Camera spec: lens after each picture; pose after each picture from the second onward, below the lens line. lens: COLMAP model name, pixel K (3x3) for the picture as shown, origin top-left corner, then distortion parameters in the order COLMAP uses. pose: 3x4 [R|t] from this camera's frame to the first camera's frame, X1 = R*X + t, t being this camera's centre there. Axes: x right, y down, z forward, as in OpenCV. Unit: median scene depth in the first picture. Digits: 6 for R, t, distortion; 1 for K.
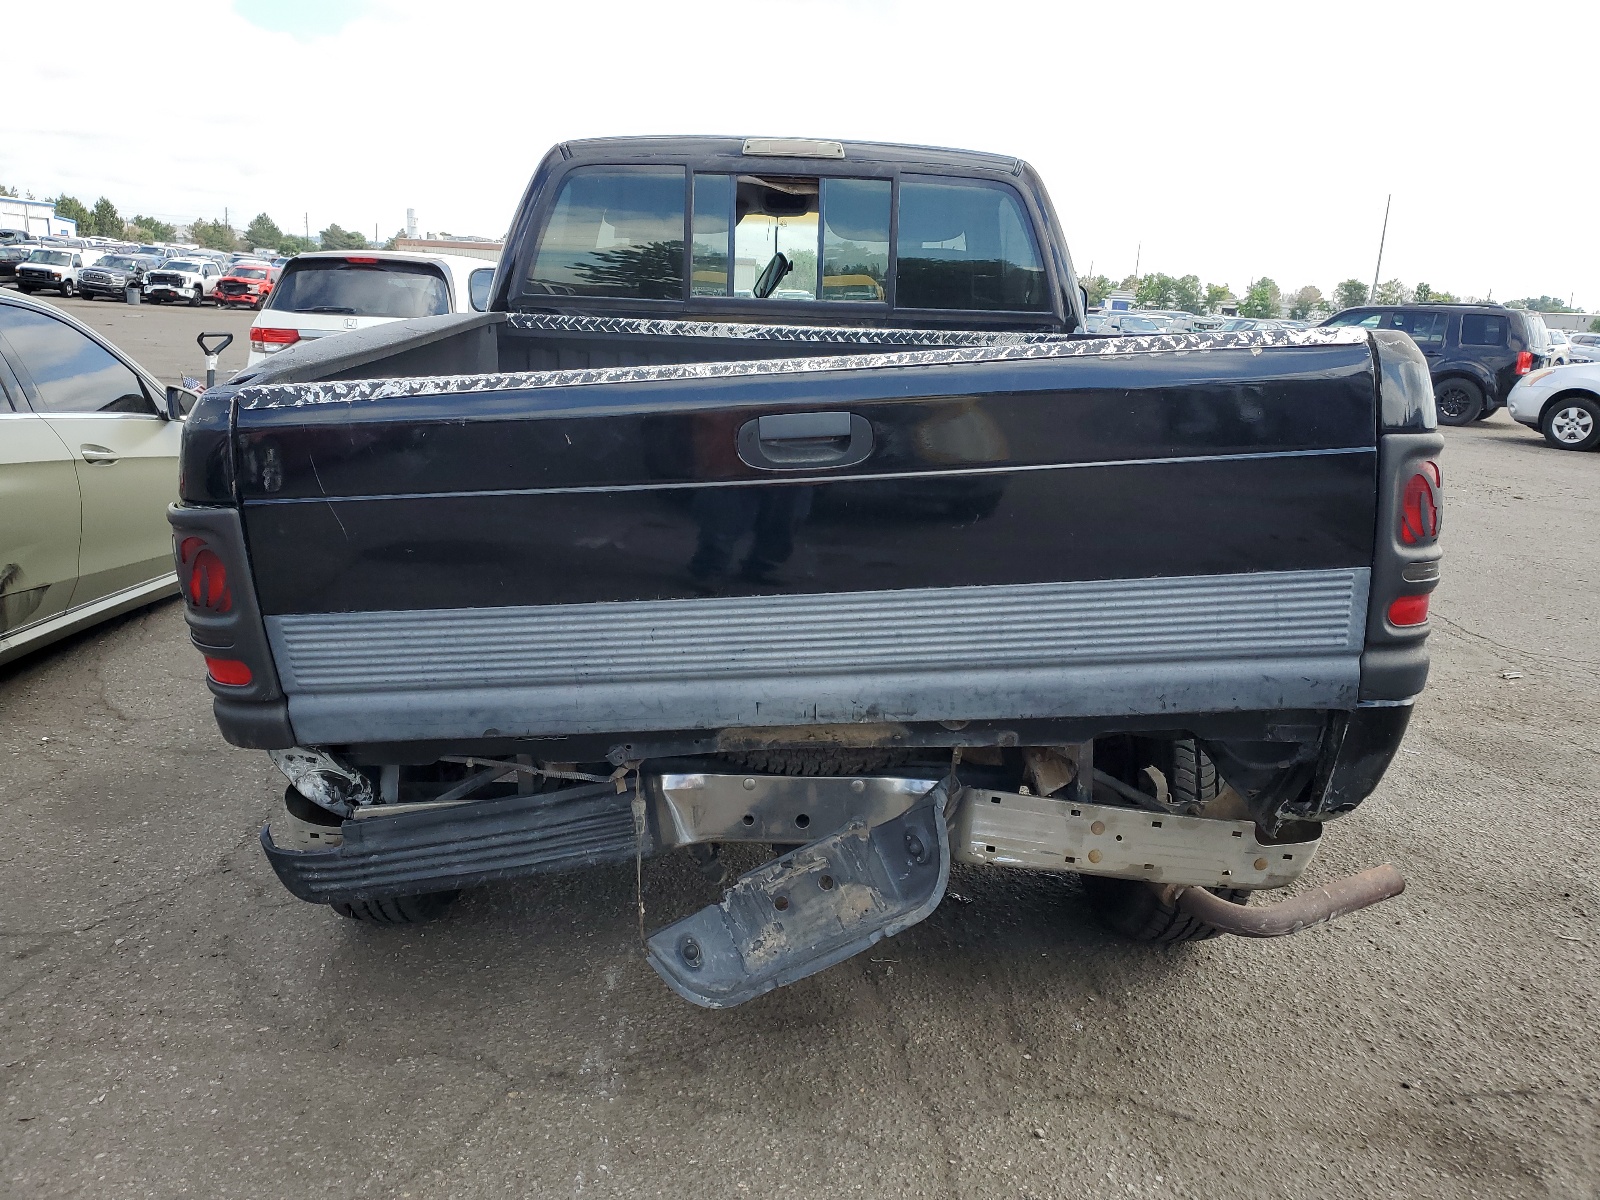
lens RADIAL K [[1219.8, 0, 801.0], [0, 1219.8, 600.4], [0, 0, 1]] dist [0.026143, -0.013860]
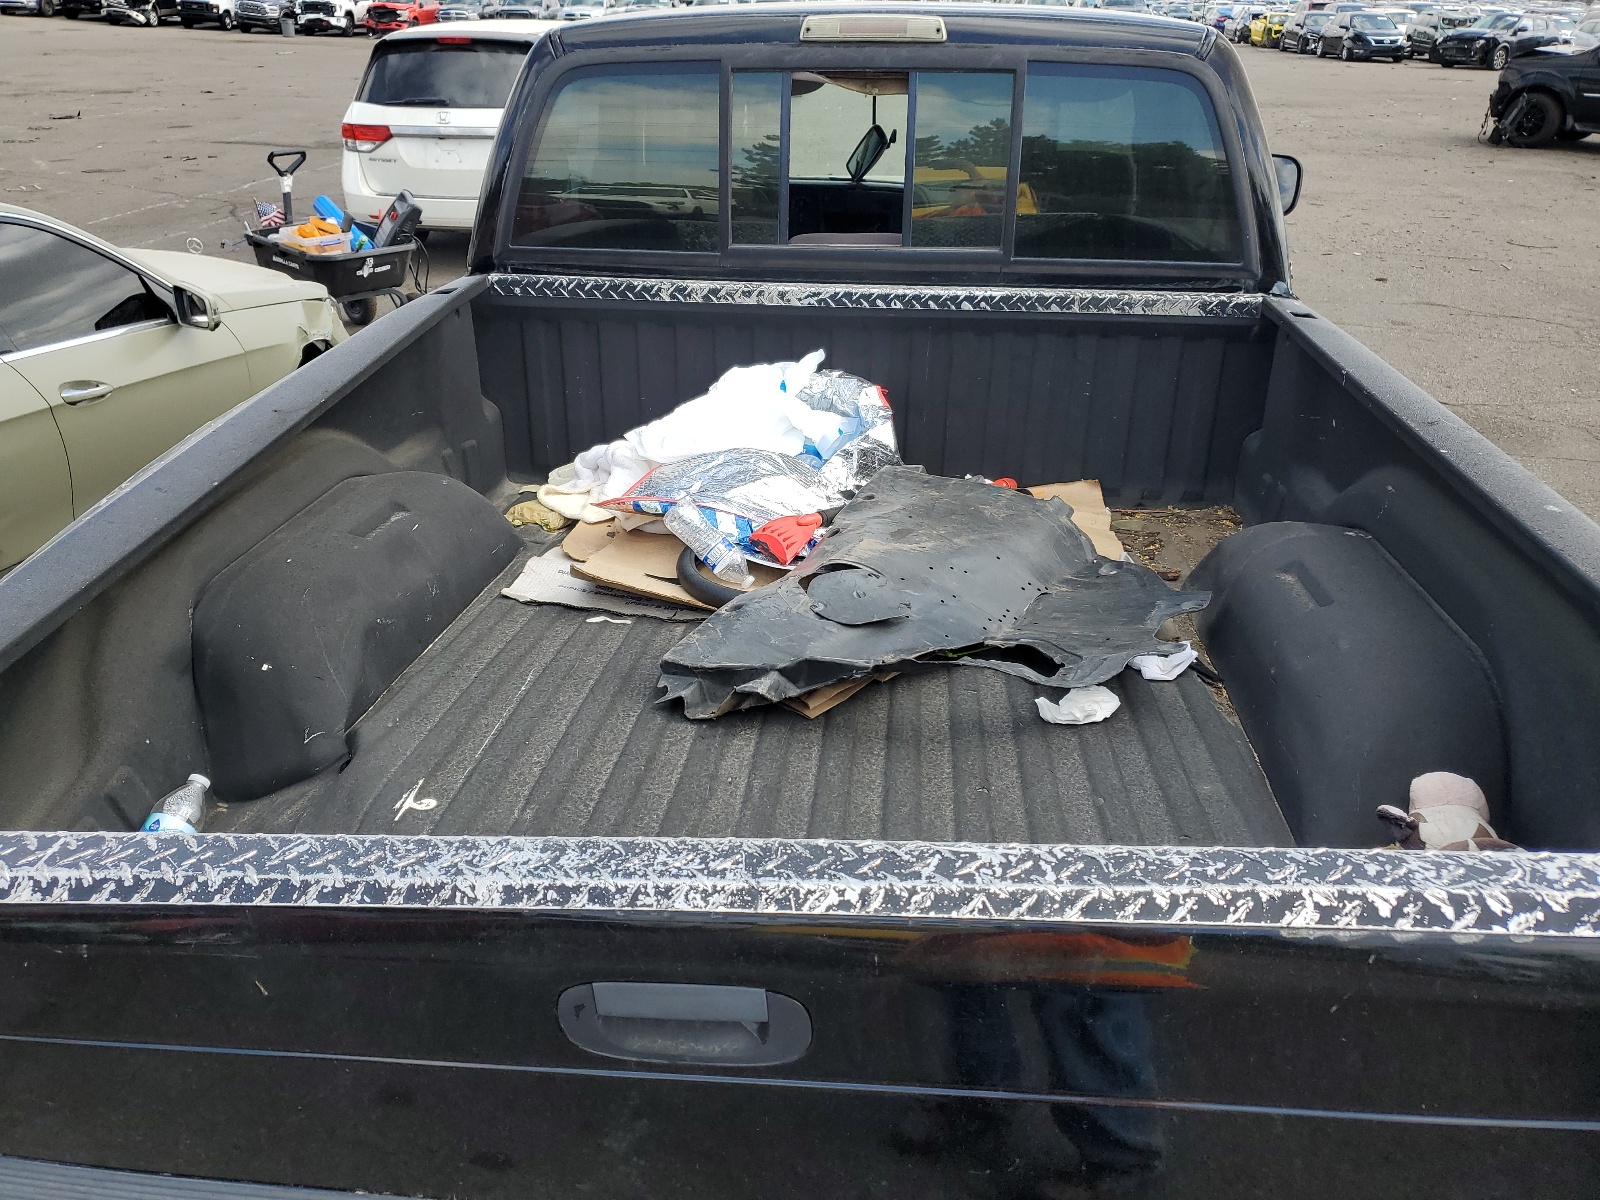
lens RADIAL K [[1219.8, 0, 774.1], [0, 1219.8, 559.2], [0, 0, 1]] dist [0.026143, -0.013860]
pose [[0.987345, 0.035672, -0.154525, 0.056745], [-0.004916, 0.980790, 0.195004, -0.207718], [0.158512, -0.191776, 0.968553, 0.255789]]
